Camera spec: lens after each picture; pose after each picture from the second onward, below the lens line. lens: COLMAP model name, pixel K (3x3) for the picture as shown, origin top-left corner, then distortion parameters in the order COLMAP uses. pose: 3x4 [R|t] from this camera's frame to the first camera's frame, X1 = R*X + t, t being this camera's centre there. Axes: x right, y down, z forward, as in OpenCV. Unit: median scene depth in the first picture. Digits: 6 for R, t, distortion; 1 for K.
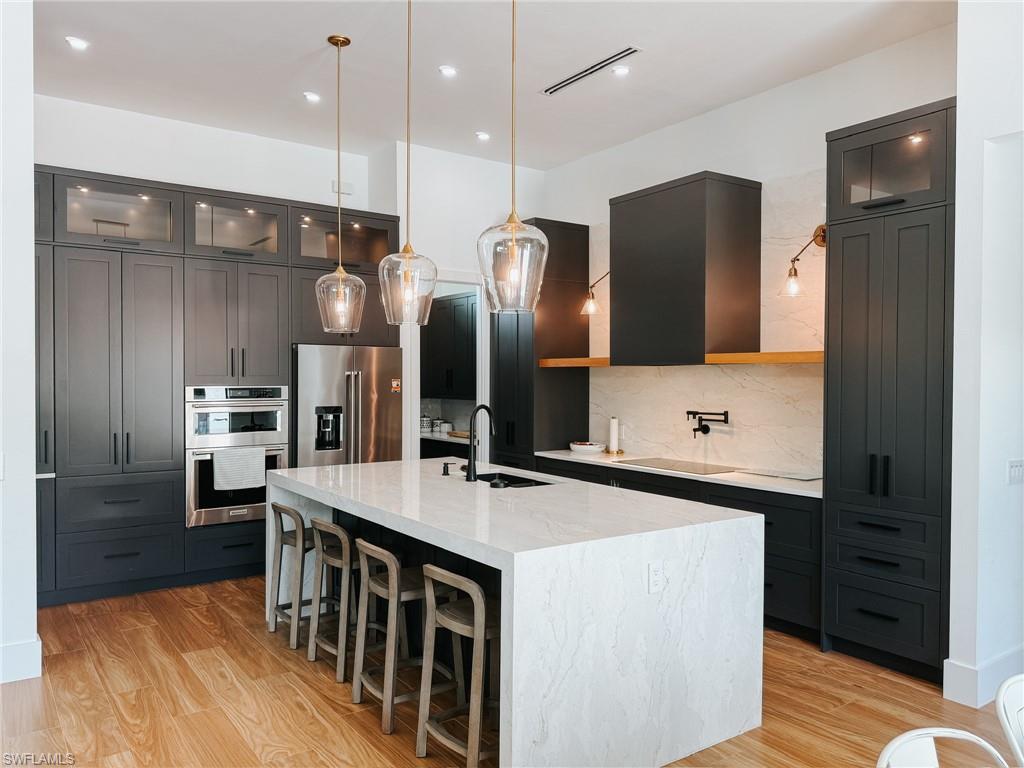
lens RADIAL K [[755.6, 0, 512.0], [0, 755.6, 384.0], [0, 0, 1]] dist [0.091082, -0.120040]
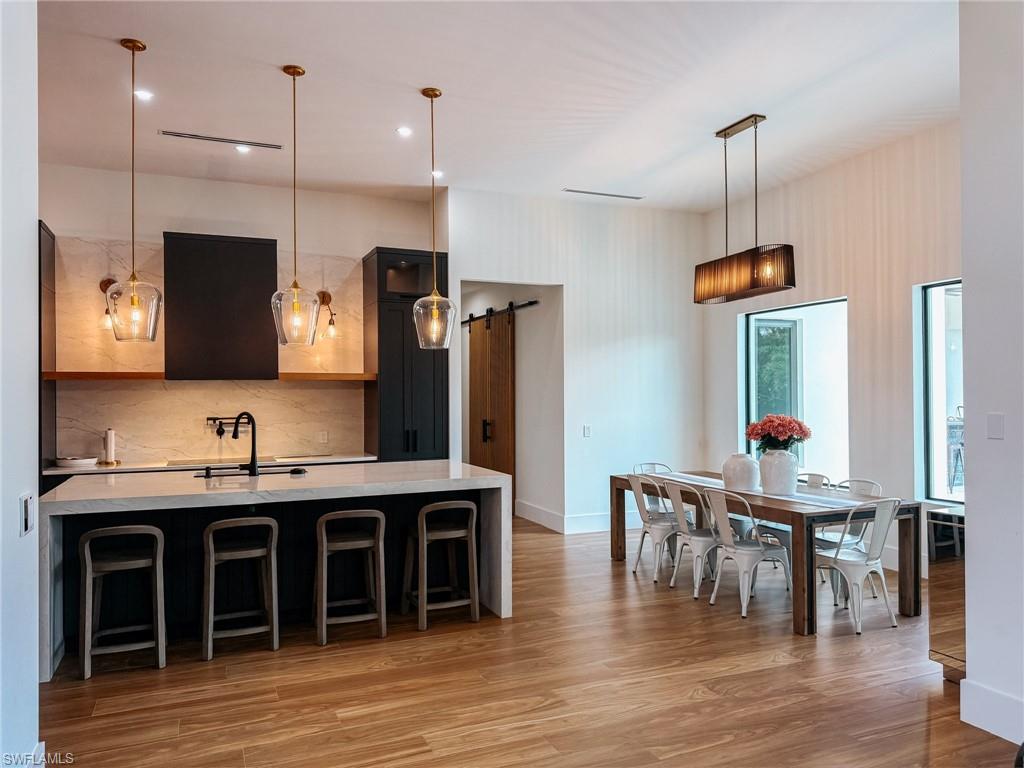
lens RADIAL K [[728.1, 0, 512.0], [0, 728.1, 384.0], [0, 0, 1]] dist [0.009835, -0.005213]
pose [[0.214247, 0.006526, 0.976758, -0.909038], [0.017876, 0.999784, -0.010601, 0.002831], [-0.976616, 0.019731, 0.214084, 0.298678]]
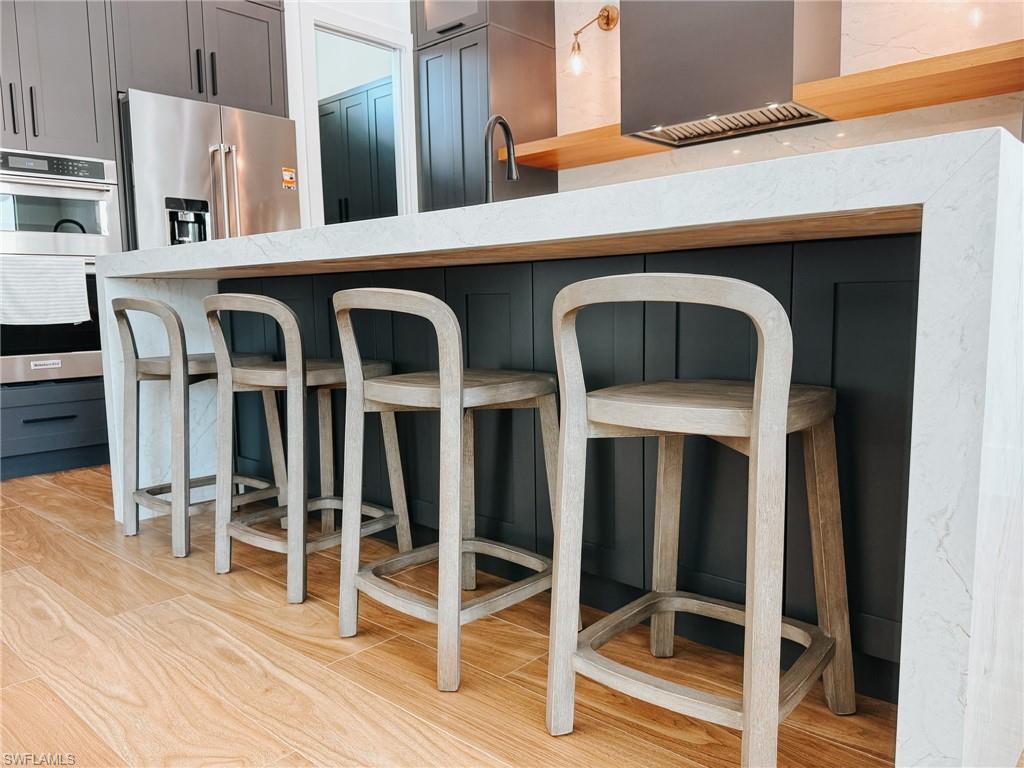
lens RADIAL K [[762.0, 0, 512.0], [0, 762.0, 384.0], [0, 0, 1]] dist [0.005255, 0.002923]
pose [[0.976711, -0.046750, 0.209406, -0.133820], [0.026682, 0.994863, 0.097654, 0.145422], [-0.212895, -0.089792, 0.972940, 0.356692]]
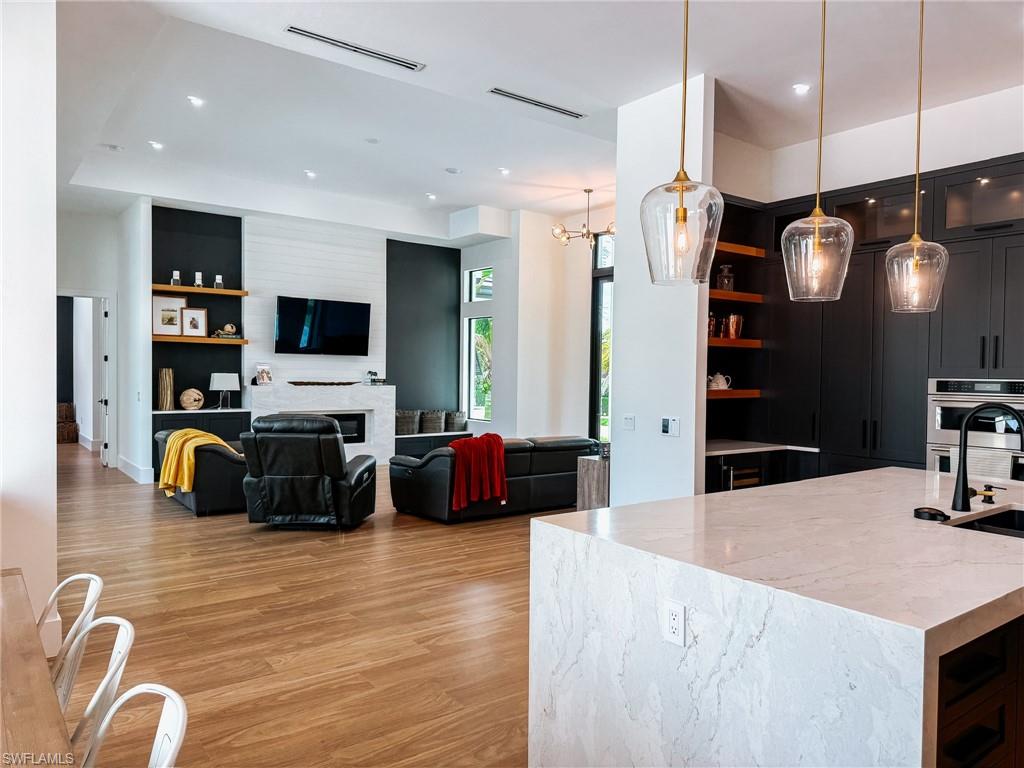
lens RADIAL K [[728.1, 0, 512.0], [0, 728.1, 384.0], [0, 0, 1]] dist [0.009835, -0.005213]
pose [[0.027749, 0.016158, -0.999484, 0.509228], [-0.025316, 0.999560, 0.015457, 0.009859], [0.999294, 0.024874, 0.028146, 0.470965]]
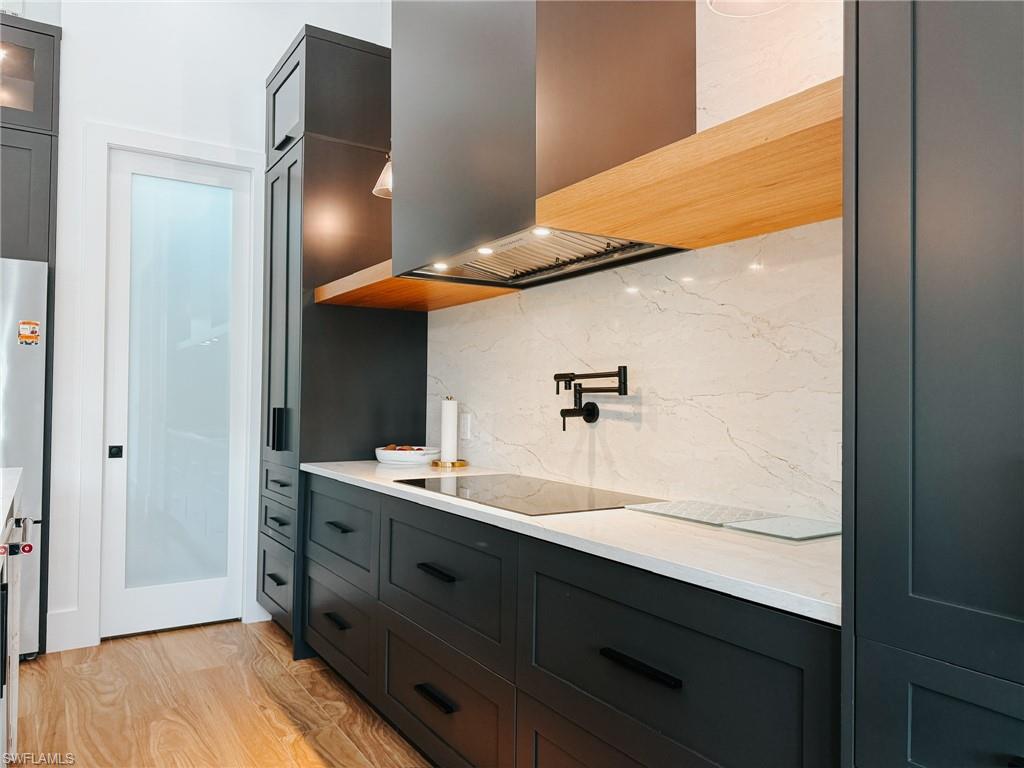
lens RADIAL K [[728.1, 0, 512.0], [0, 728.1, 384.0], [0, 0, 1]] dist [0.009835, -0.005213]
pose [[0.998523, 0.004566, -0.054141, 0.255282], [-0.006415, 0.999401, -0.034010, 0.063938], [0.053953, 0.034307, 0.997954, 0.614856]]
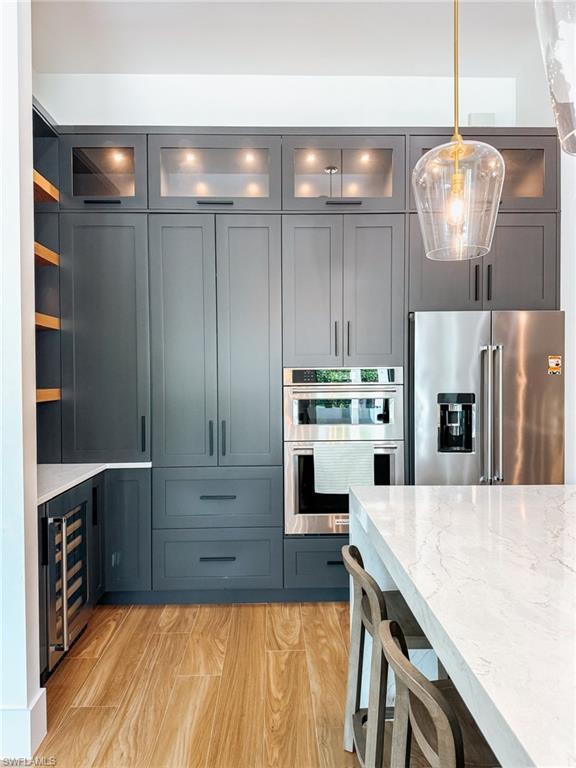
lens RADIAL K [[546.1, 0, 288.0], [0, 546.1, 384.0], [0, 0, 1]] dist [0.009835, -0.005213]
pose [[0.833530, -0.001053, -0.552473, -0.095095], [0.003821, 0.999985, 0.003858, 0.020080], [0.552461, -0.005327, 0.833522, 0.528788]]
